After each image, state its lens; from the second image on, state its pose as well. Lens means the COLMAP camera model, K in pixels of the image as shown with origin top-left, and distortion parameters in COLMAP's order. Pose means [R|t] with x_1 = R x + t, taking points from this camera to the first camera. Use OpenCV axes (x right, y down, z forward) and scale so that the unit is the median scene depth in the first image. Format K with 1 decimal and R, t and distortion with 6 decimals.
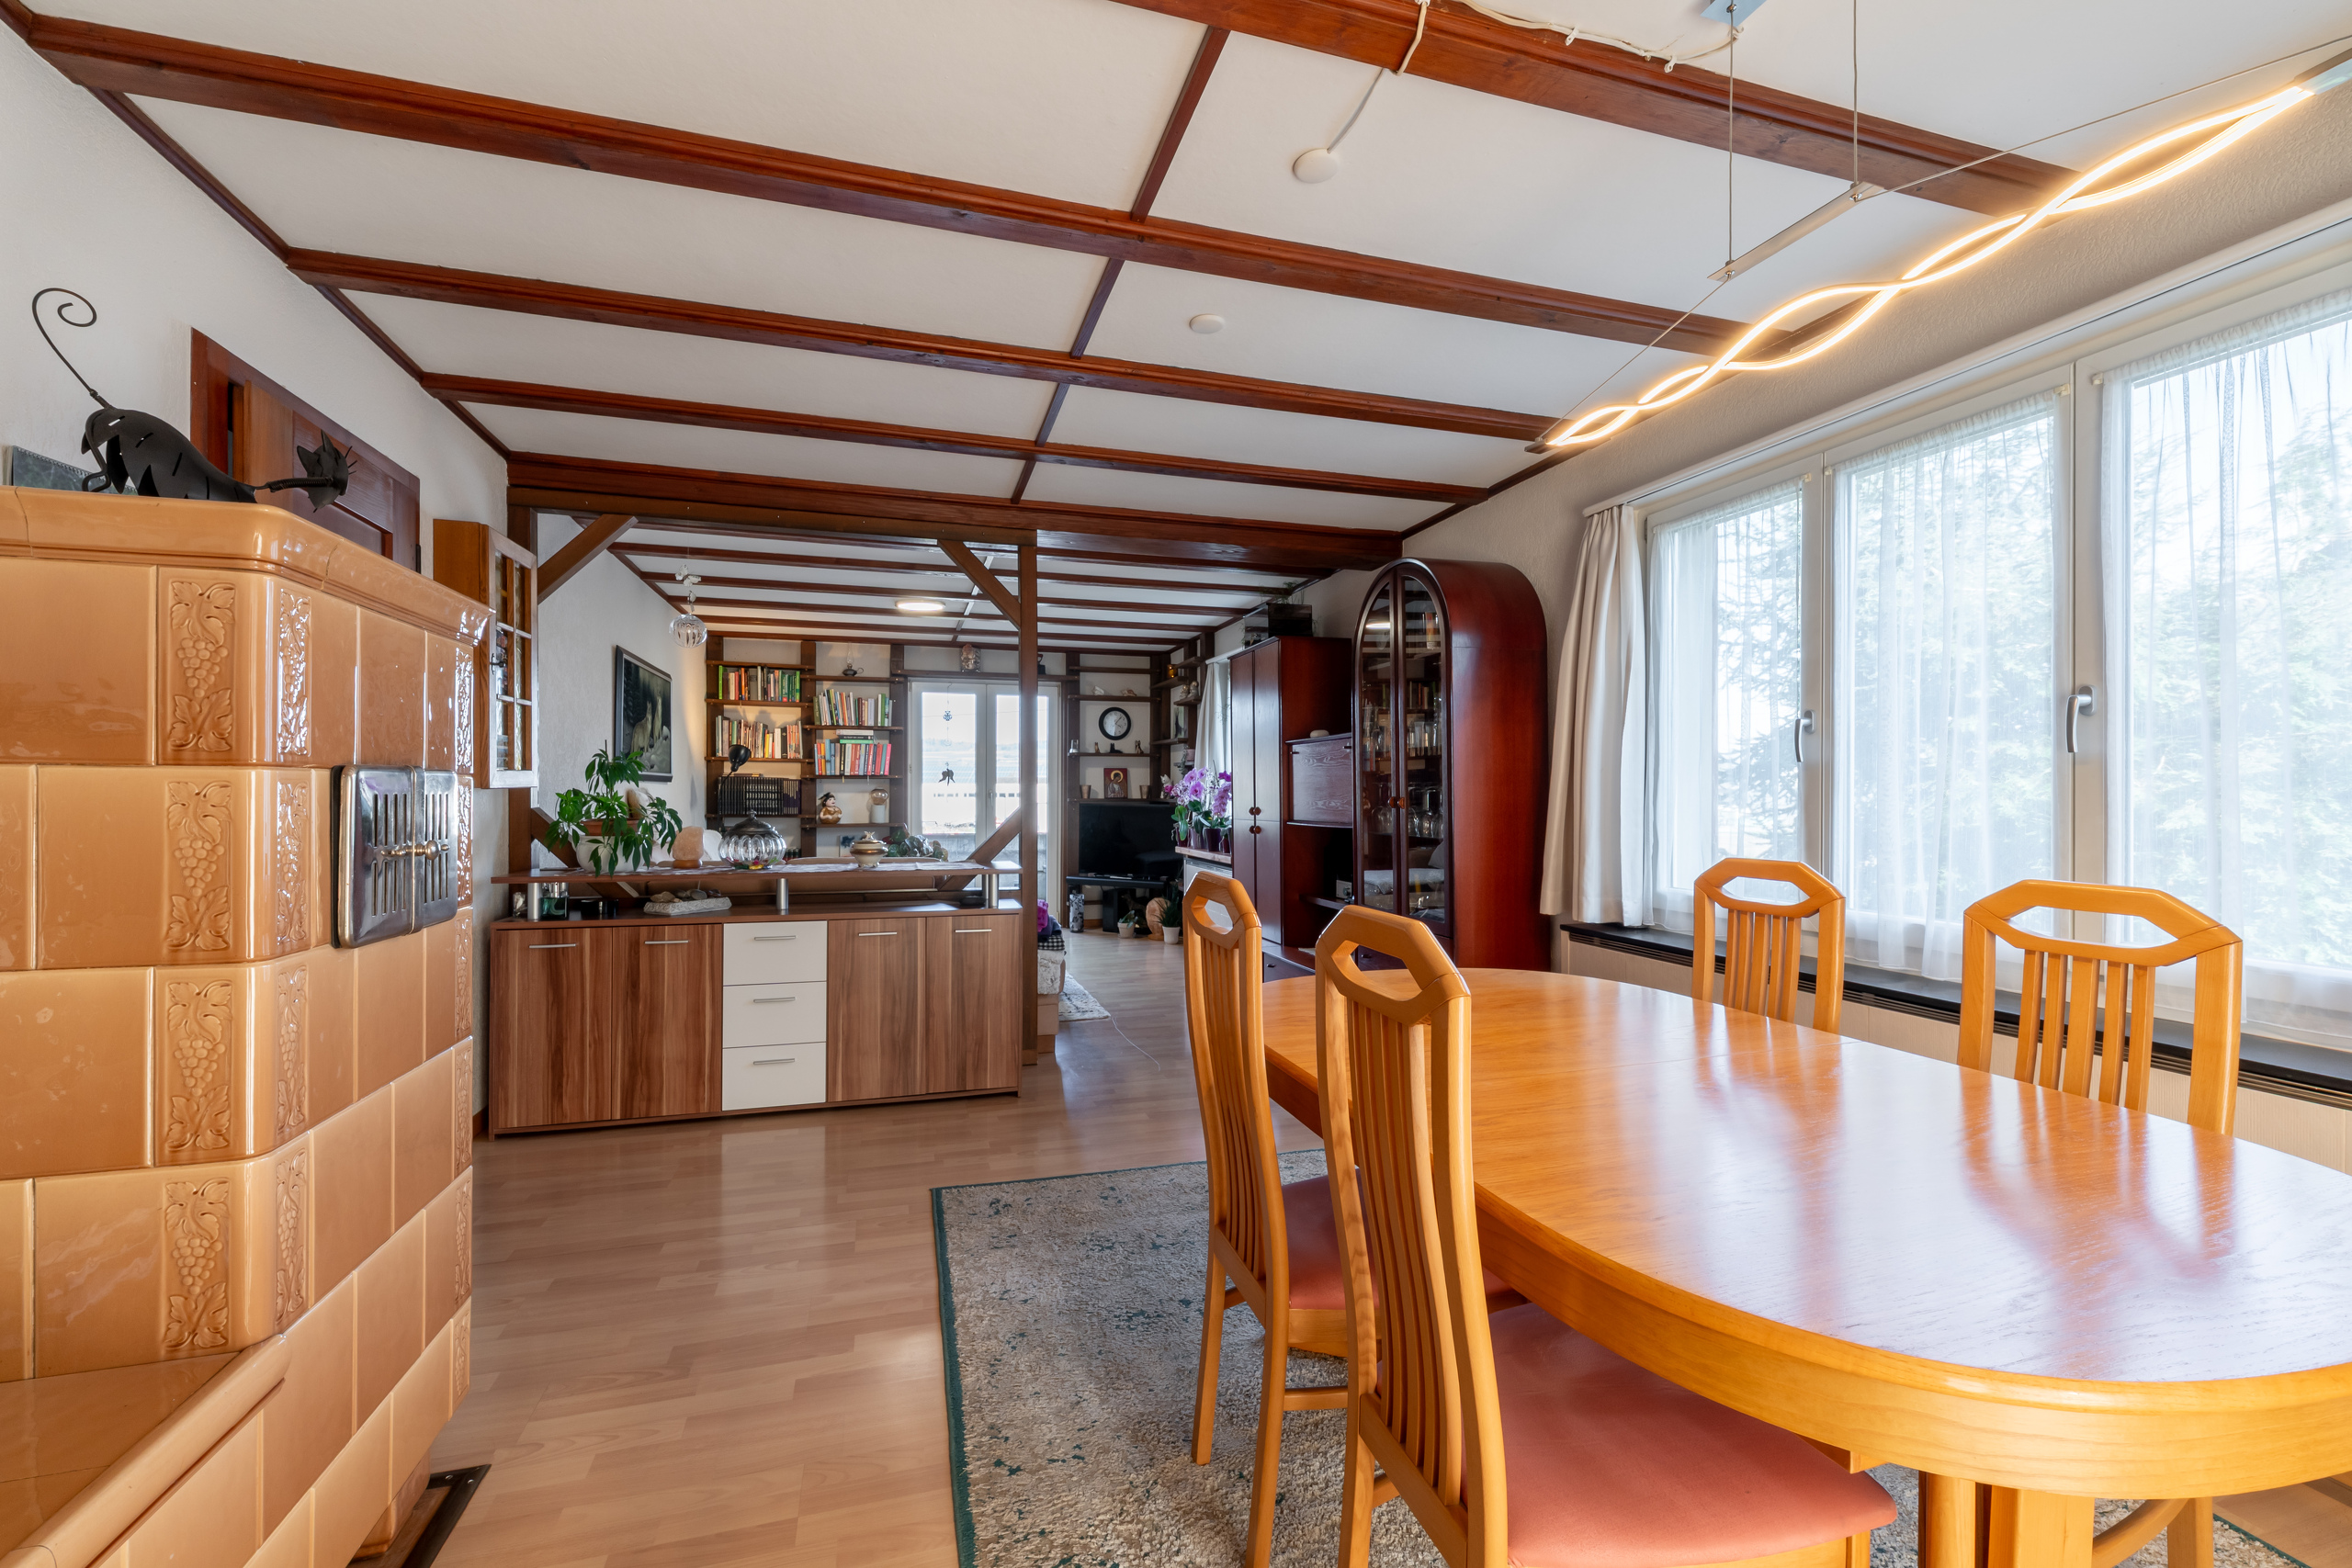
lens RADIAL K [[944.3, 0, 1172.3], [0, 944.3, 790.1], [0, 0, 1]] dist [-0.002926, -0.000109]
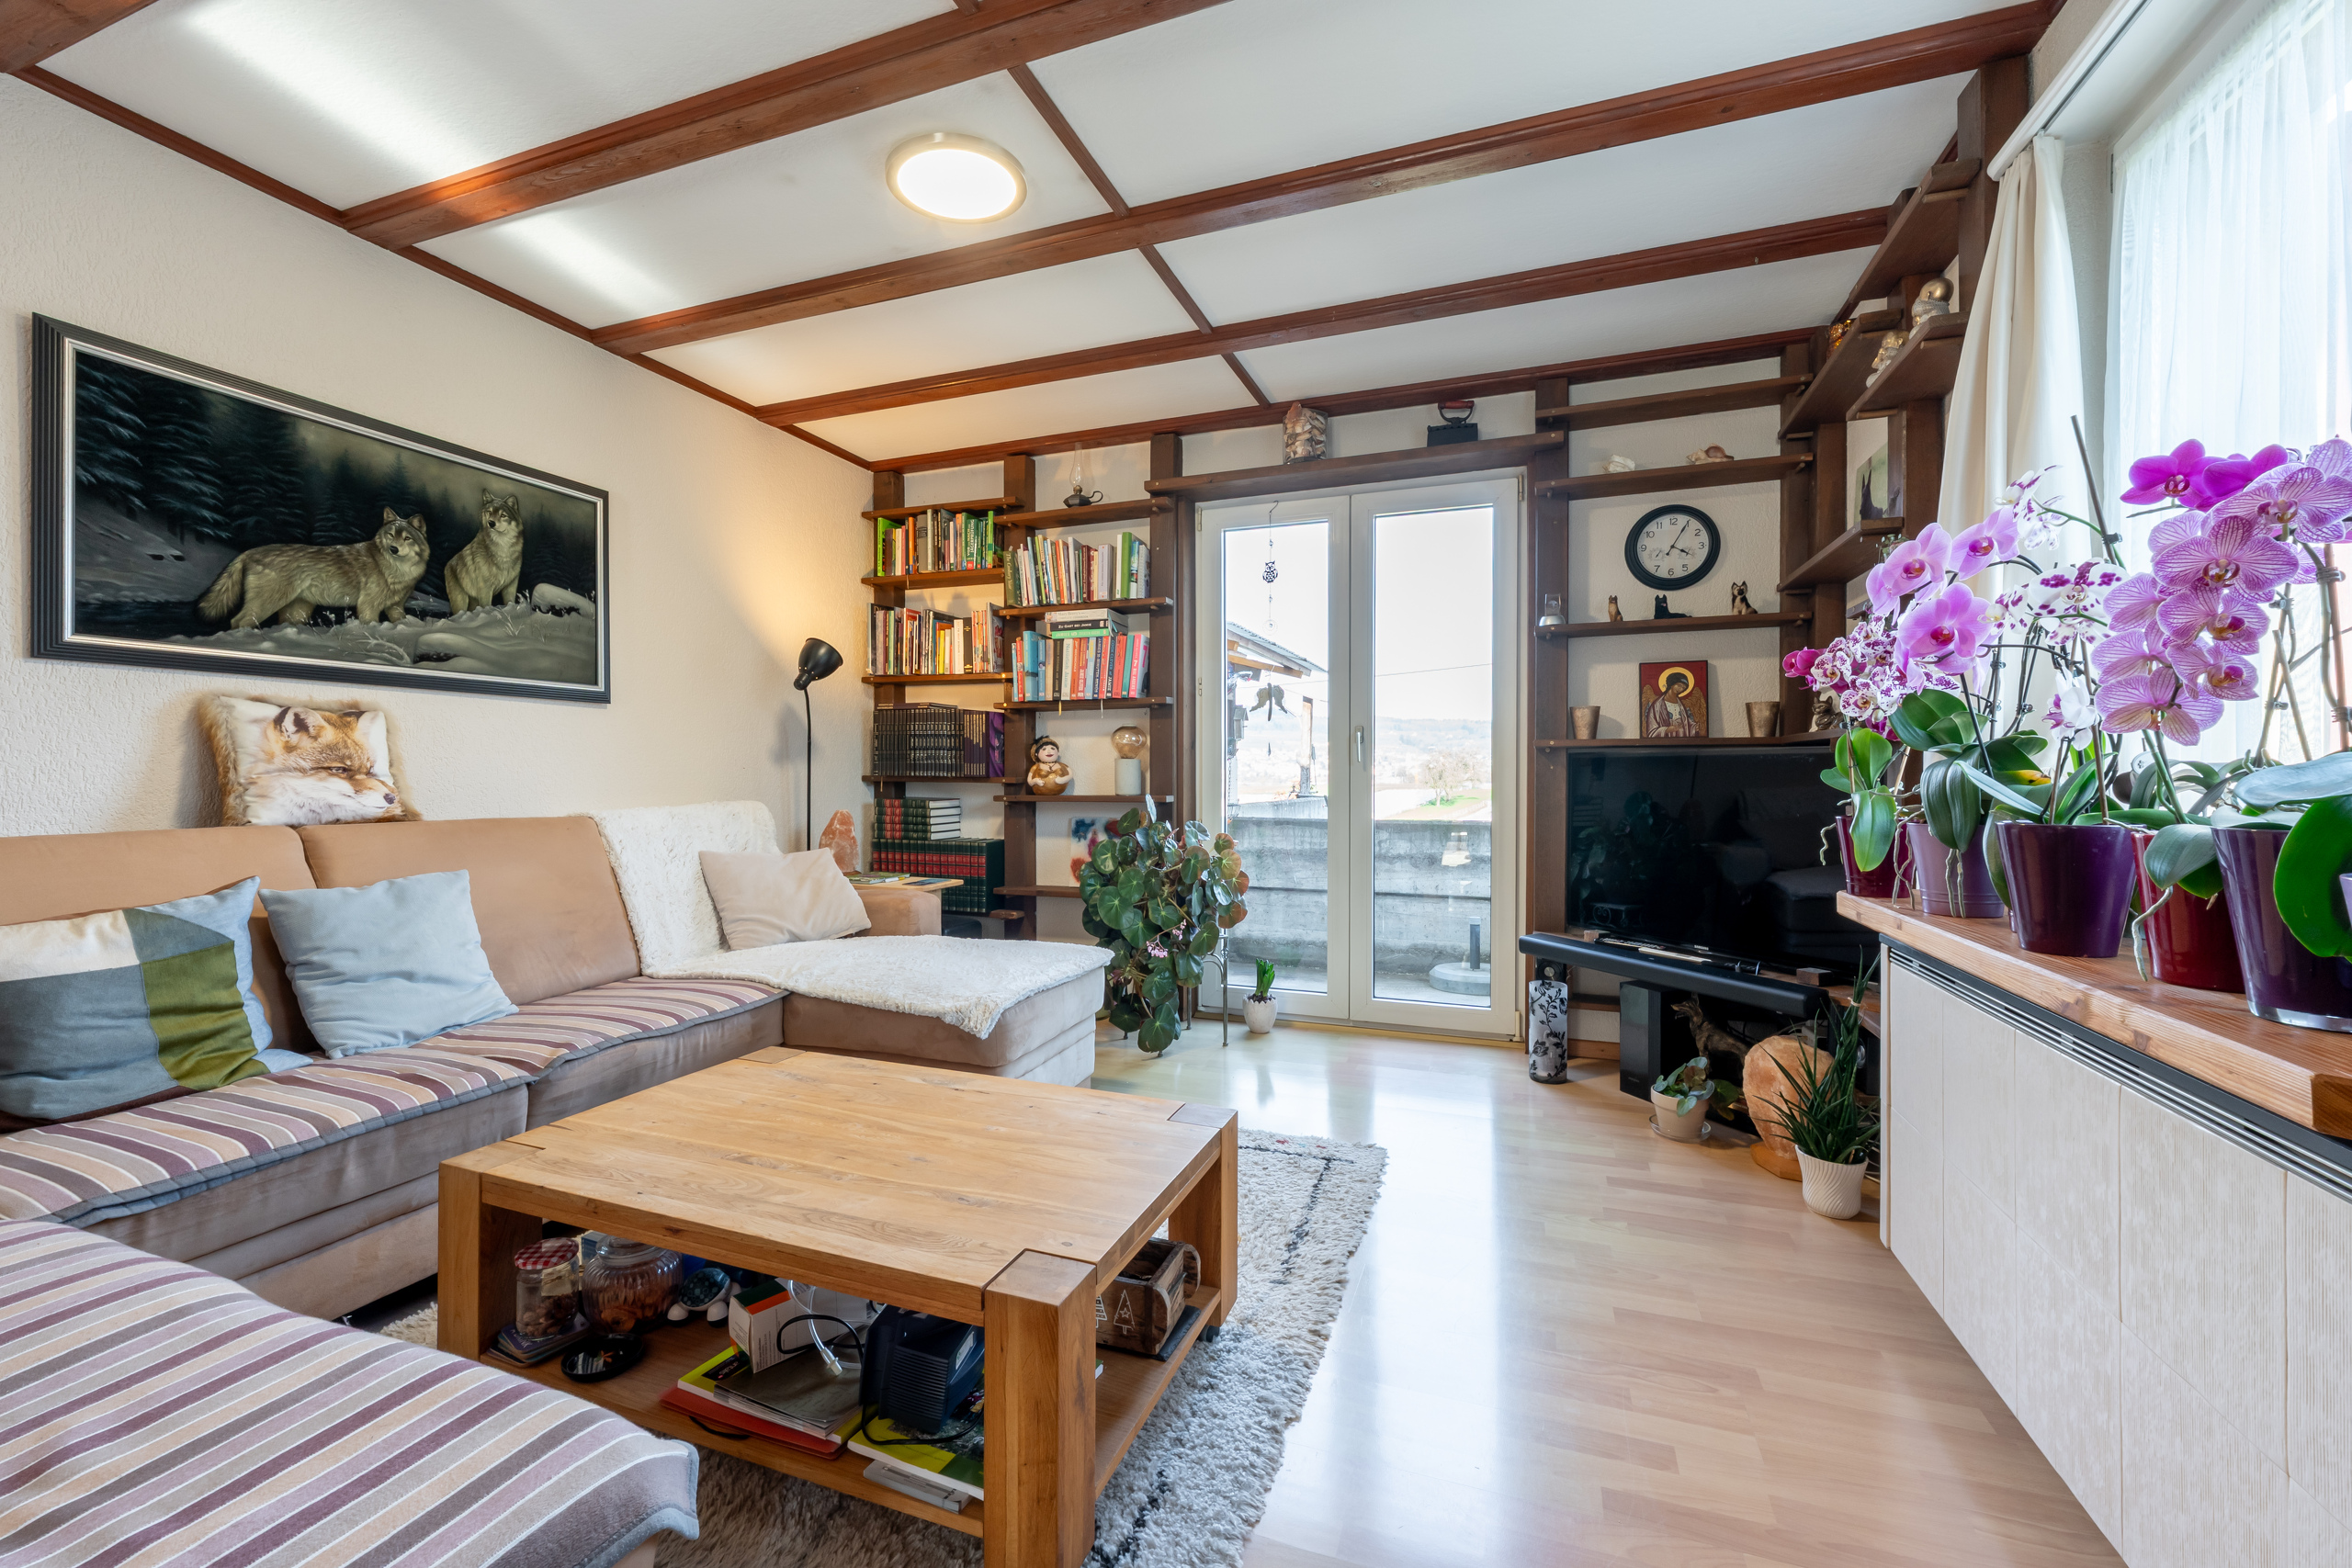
lens RADIAL K [[944.3, 0, 1178.0], [0, 944.3, 780.5], [0, 0, 1]] dist [-0.002926, -0.000109]
pose [[0.792917, -0.000210, -0.609329, 0.015585], [0.004480, 0.999975, 0.005486, 0.024603], [0.609313, -0.007079, 0.792898, 0.616836]]
